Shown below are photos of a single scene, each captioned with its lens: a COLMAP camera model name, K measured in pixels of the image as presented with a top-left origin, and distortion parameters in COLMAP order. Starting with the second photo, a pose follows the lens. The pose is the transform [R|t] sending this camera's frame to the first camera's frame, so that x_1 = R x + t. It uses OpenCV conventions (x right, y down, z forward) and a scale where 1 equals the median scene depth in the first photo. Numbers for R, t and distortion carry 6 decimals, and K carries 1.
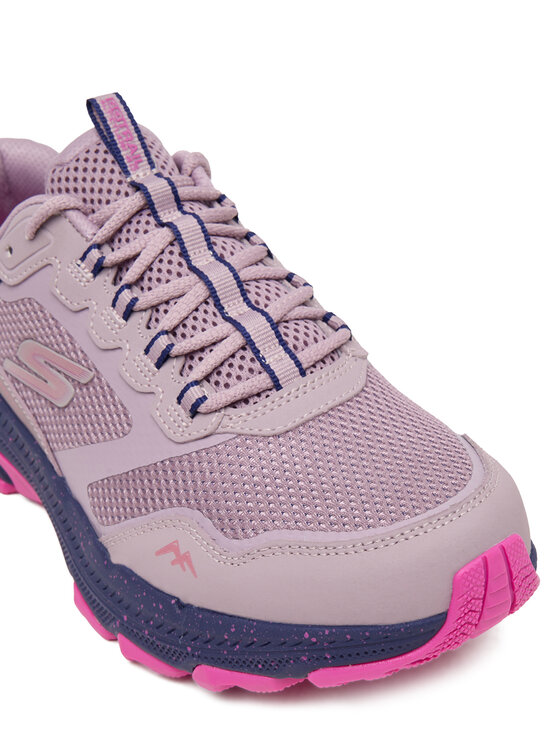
lens RADIAL K [[1227.0, 0, 279.8], [0, 1227.0, 372.6], [0, 0, 1]] dist [-0.153985, 0.000000]
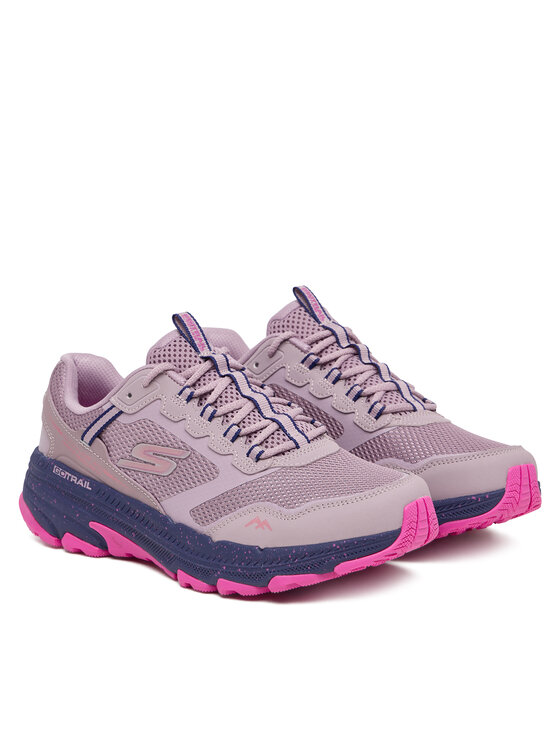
lens RADIAL K [[2192.9, 0, 280.0], [0, 2192.9, 373.1], [0, 0, 1]] dist [0.074308, 0.000000]
pose [[0.964779, 0.024370, 0.261930, -0.904920], [0.066786, 0.940386, -0.333489, 1.016111], [-0.254442, 0.339236, 0.905637, -2.101214]]
